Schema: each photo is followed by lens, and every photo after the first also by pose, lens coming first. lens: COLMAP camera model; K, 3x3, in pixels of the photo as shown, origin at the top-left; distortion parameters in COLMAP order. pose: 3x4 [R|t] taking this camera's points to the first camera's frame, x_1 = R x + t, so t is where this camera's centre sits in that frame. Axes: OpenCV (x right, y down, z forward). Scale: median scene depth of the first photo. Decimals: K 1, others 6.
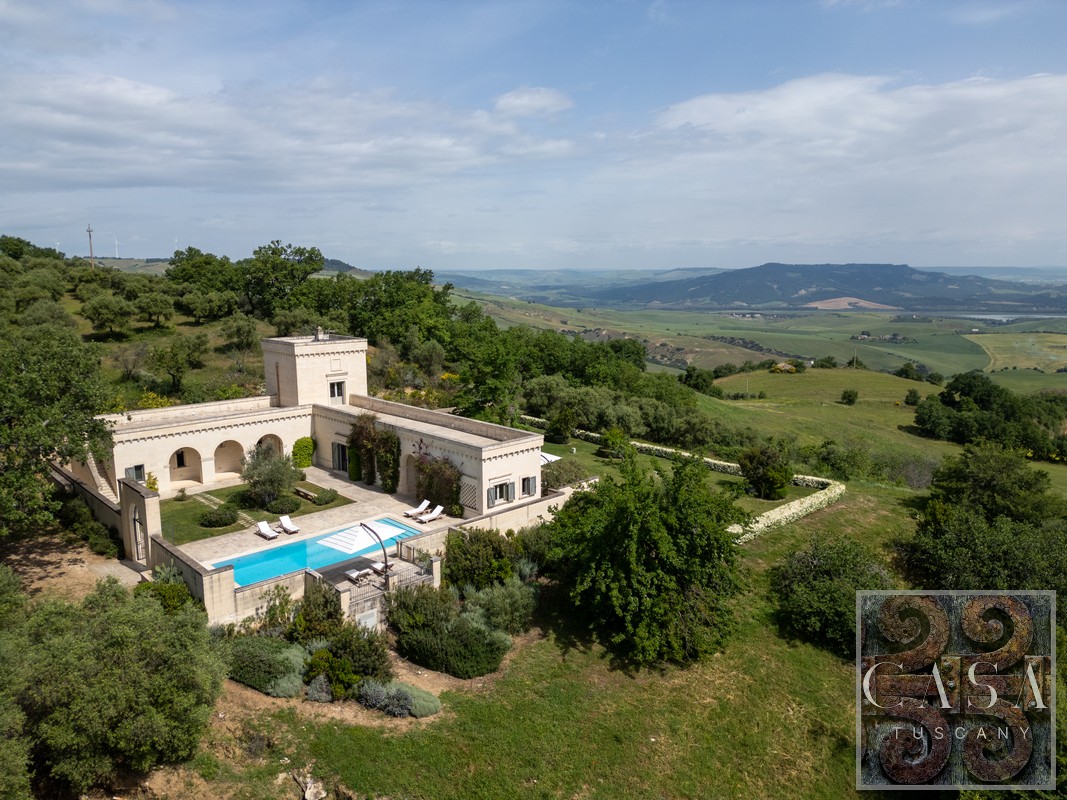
lens RADIAL K [[743.4, 0, 533.5], [0, 743.4, 400.0], [0, 0, 1]] dist [0.047610, -0.002121]
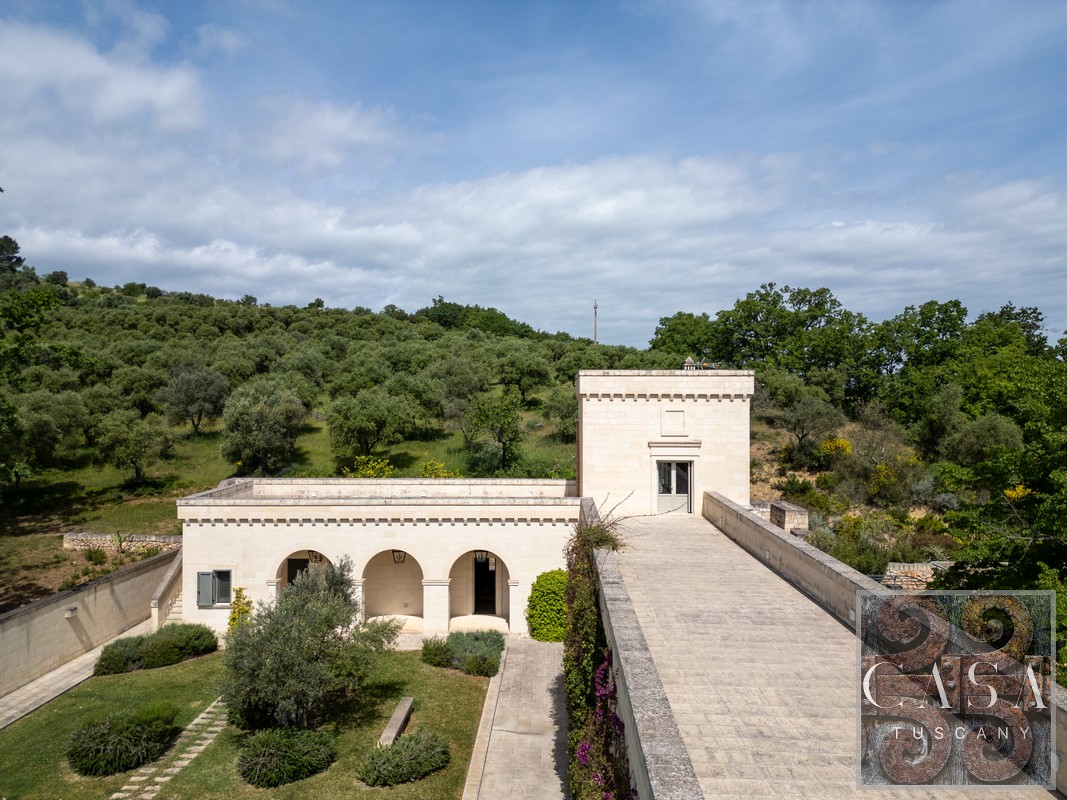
lens RADIAL K [[743.4, 0, 533.5], [0, 743.4, 400.0], [0, 0, 1]] dist [0.047610, -0.002121]
pose [[0.695878, 0.000186, -0.718160, 0.002273], [-0.124130, 0.984980, -0.120023, 0.004424], [0.707351, 0.172667, 0.685449, 0.637547]]
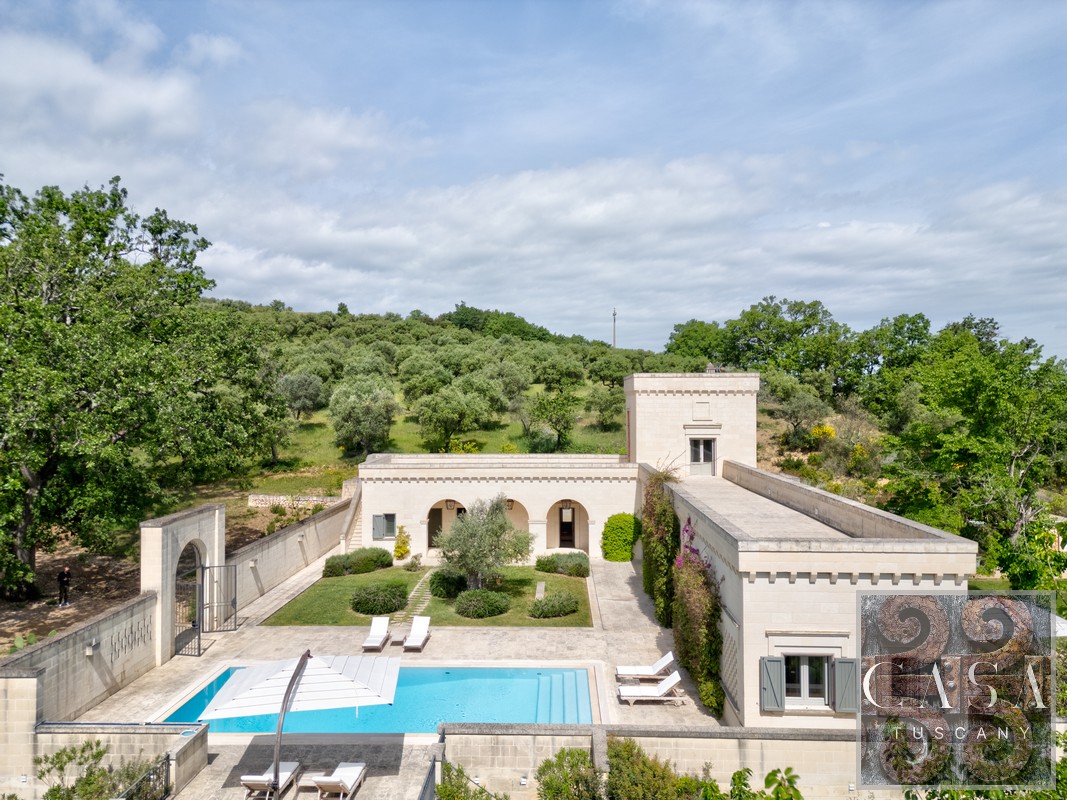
lens RADIAL K [[742.9, 0, 533.5], [0, 742.9, 400.0], [0, 0, 1]] dist [0.049296, -0.003738]
pose [[0.694587, -0.001607, -0.719407, 0.094580], [-0.120926, 0.985508, -0.118955, 0.037372], [0.709173, 0.169619, 0.684326, 0.470481]]
